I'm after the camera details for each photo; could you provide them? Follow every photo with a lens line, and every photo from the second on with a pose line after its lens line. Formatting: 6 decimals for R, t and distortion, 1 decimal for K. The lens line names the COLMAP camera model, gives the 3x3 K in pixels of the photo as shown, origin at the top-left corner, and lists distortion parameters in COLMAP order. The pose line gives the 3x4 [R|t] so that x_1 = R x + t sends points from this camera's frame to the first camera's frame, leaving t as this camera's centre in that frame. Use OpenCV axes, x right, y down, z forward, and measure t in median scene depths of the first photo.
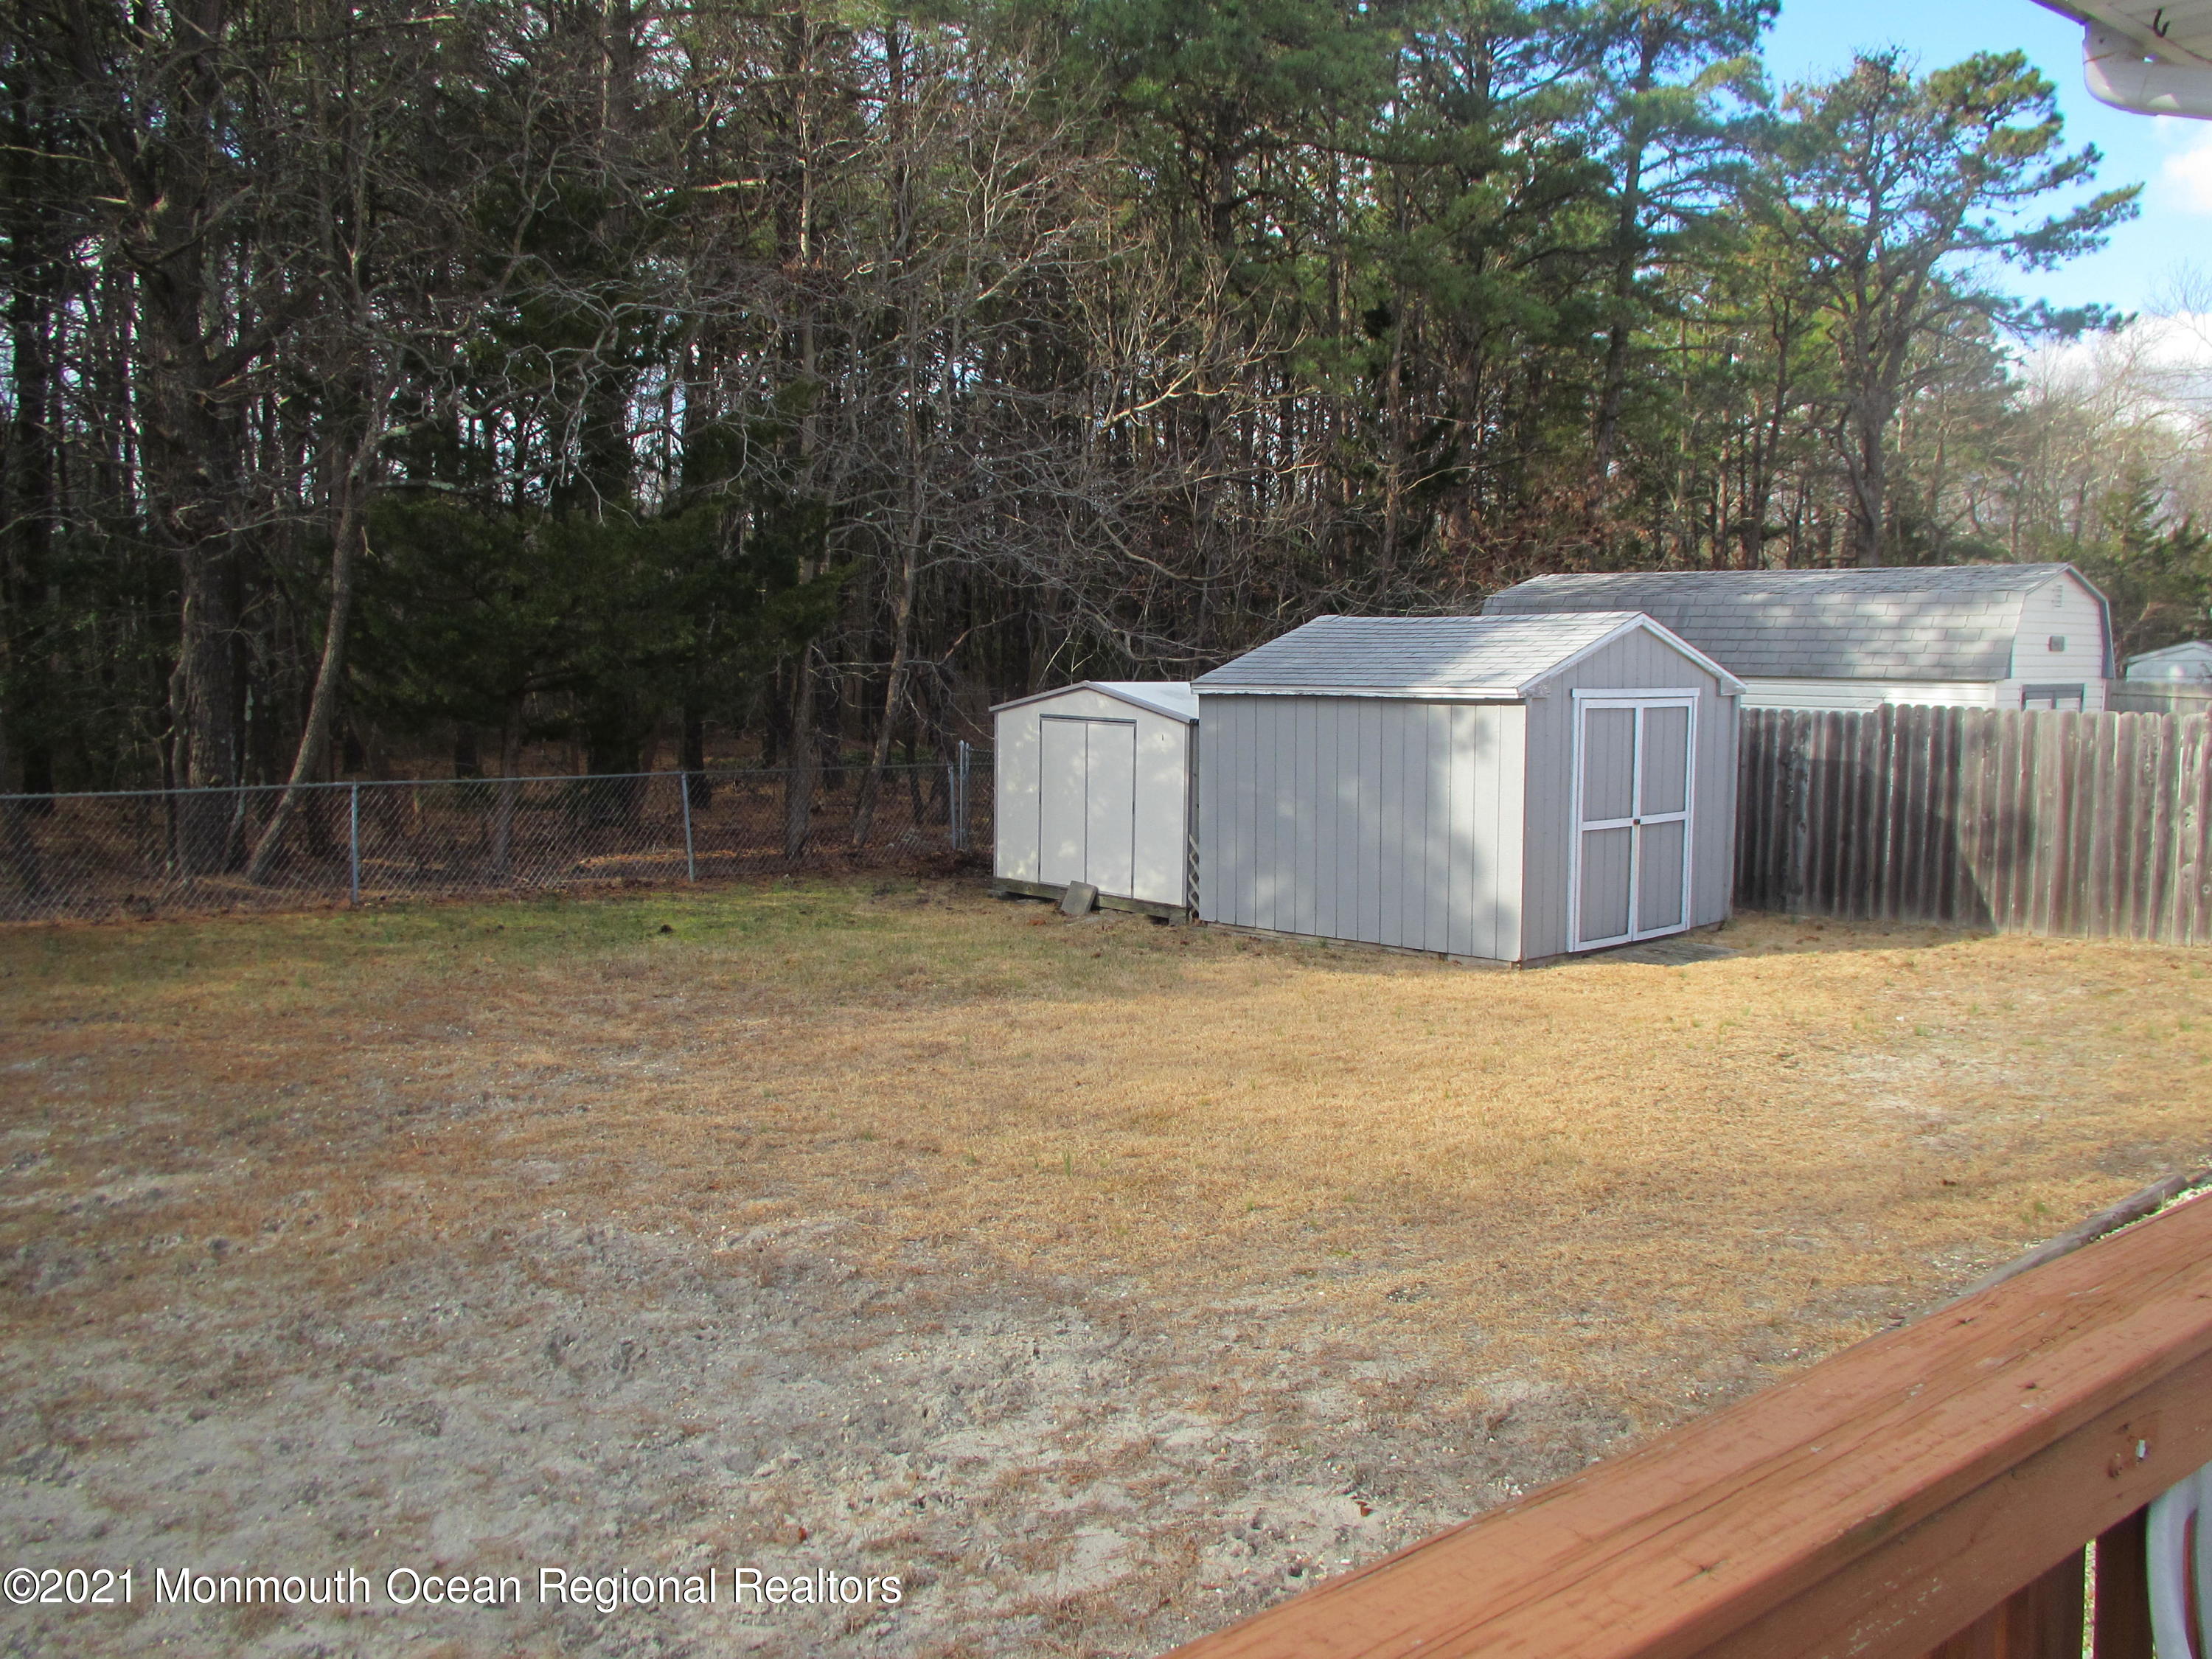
lens RADIAL K [[1854.2, 0, 1101.9], [0, 1854.2, 834.1], [0, 0, 1]] dist [-0.017252, 0.020500]
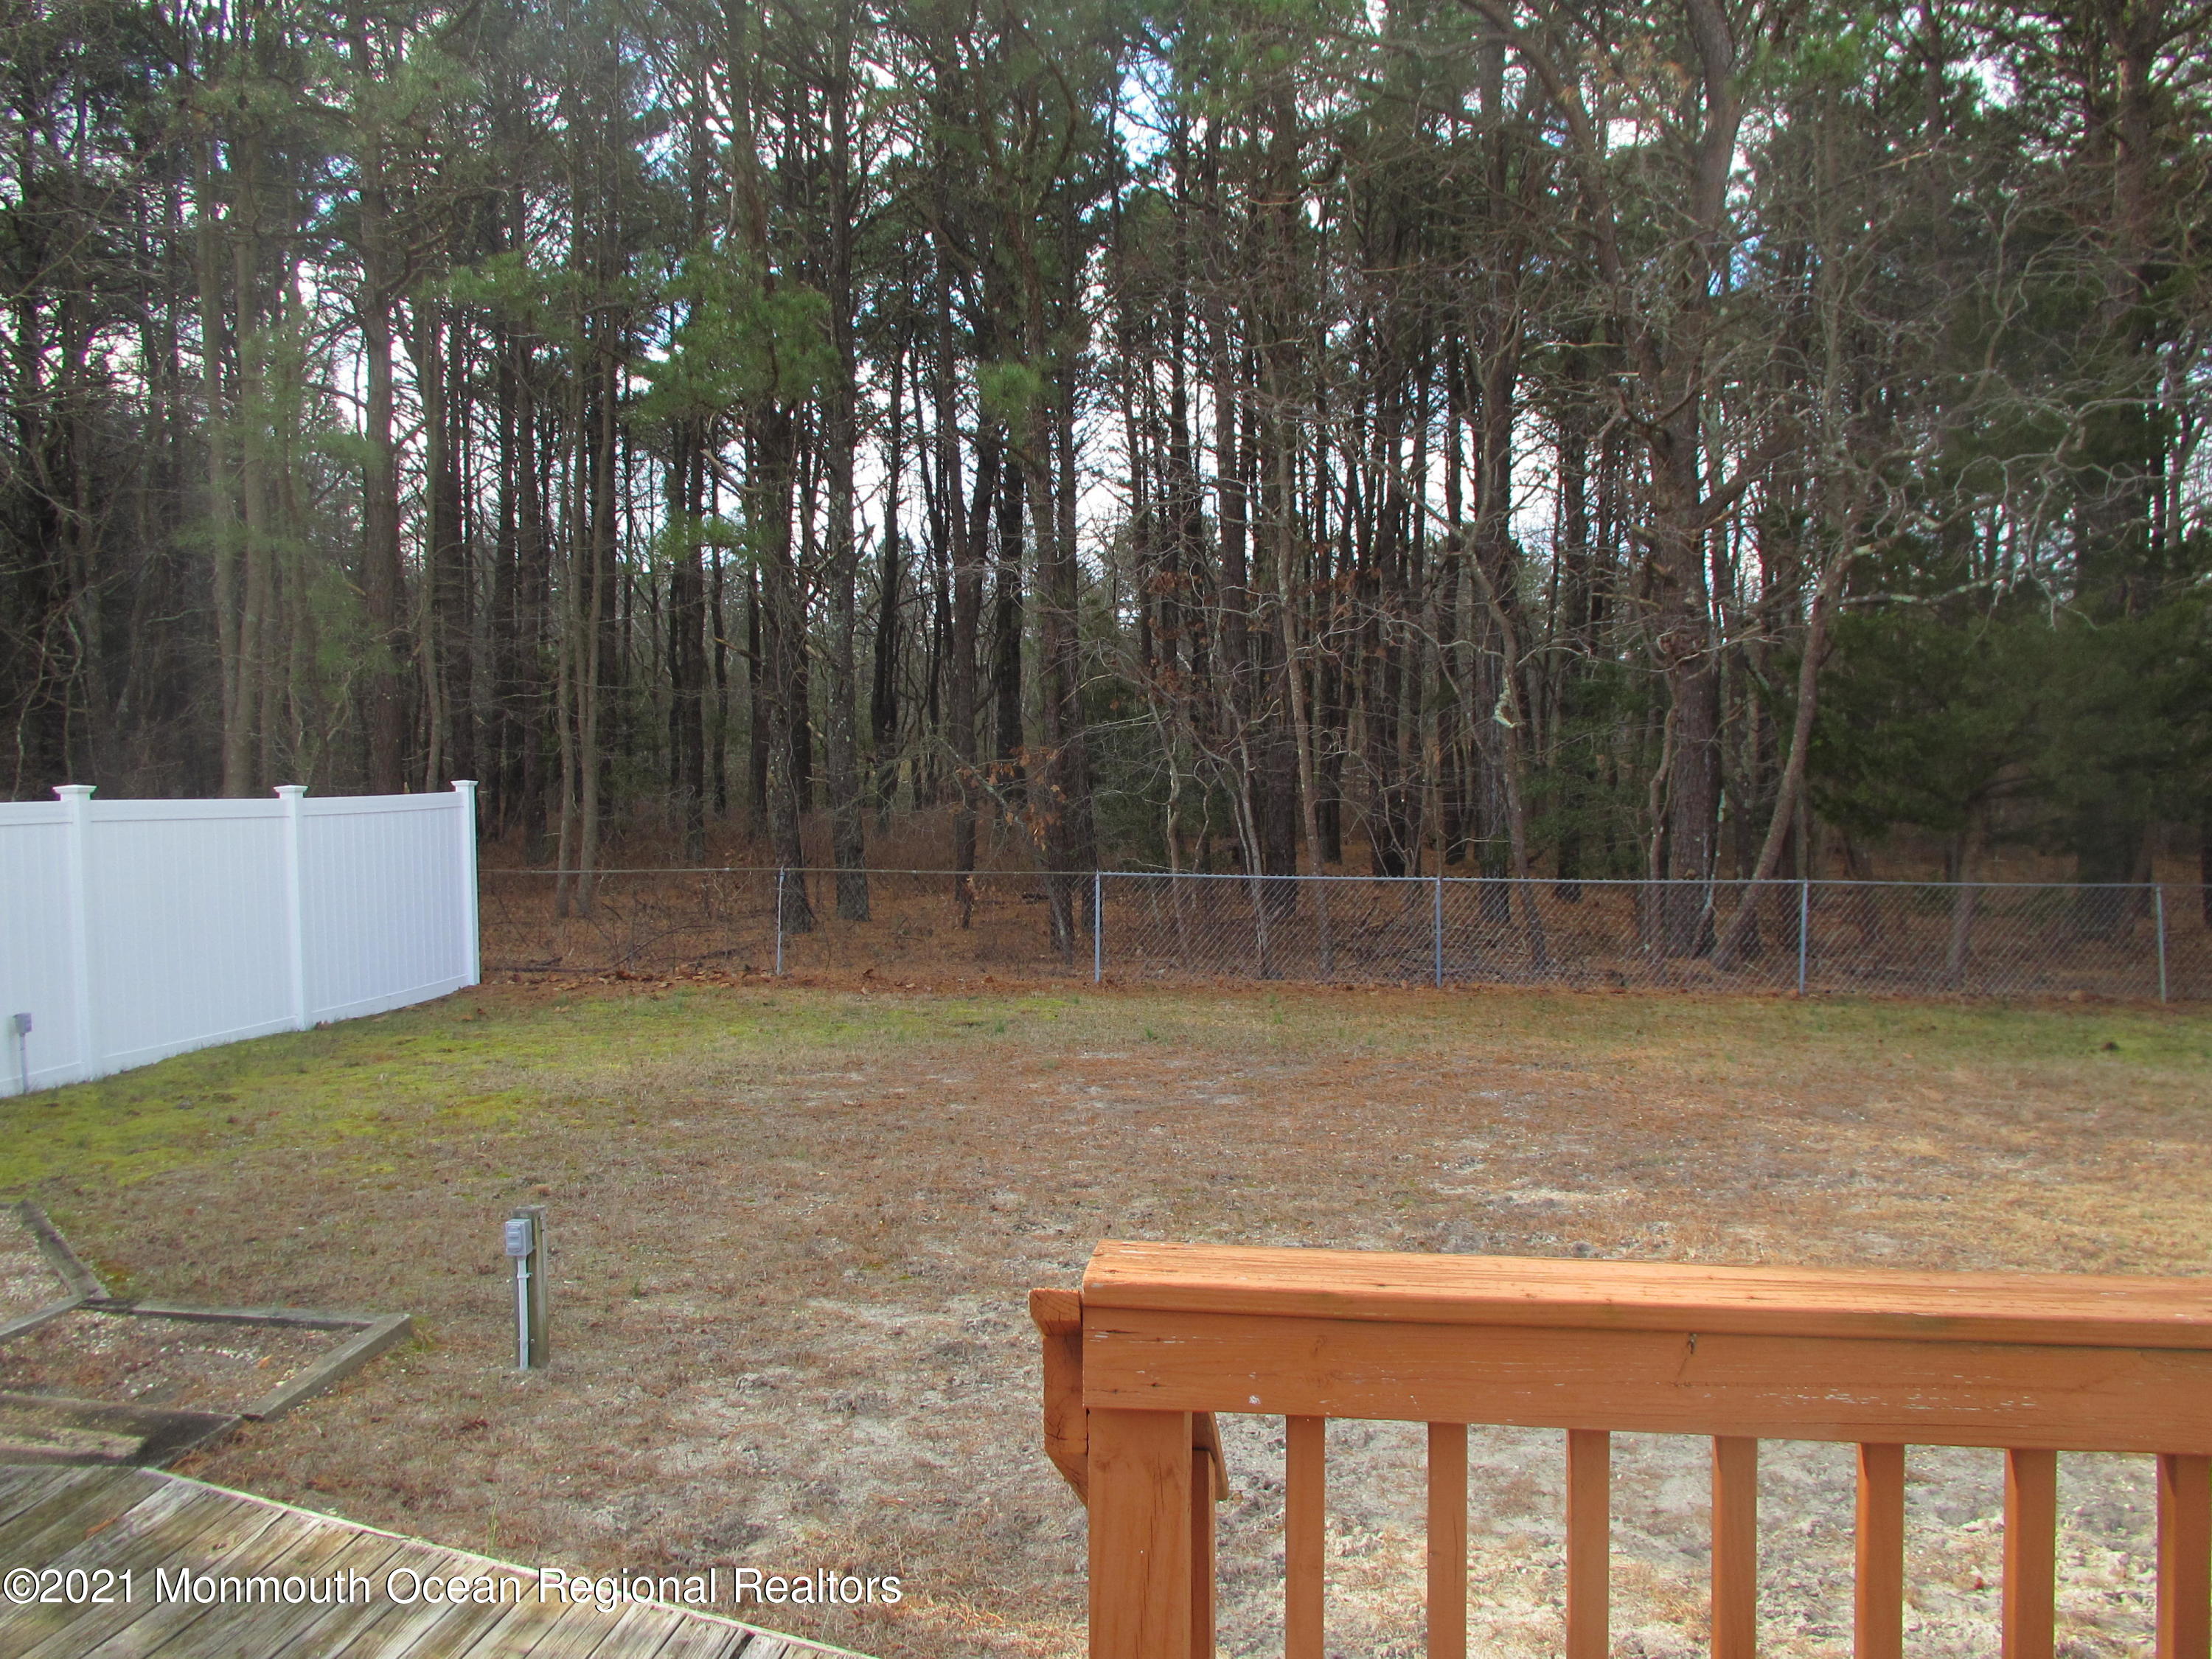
lens RADIAL K [[1854.2, 0, 1106.5], [0, 1854.2, 827.7], [0, 0, 1]] dist [-0.017252, 0.020500]
pose [[0.703605, 0.018836, -0.710342, 0.100143], [-0.062211, 0.997443, -0.035172, 0.006408], [0.707863, 0.068938, 0.702977, -0.055956]]
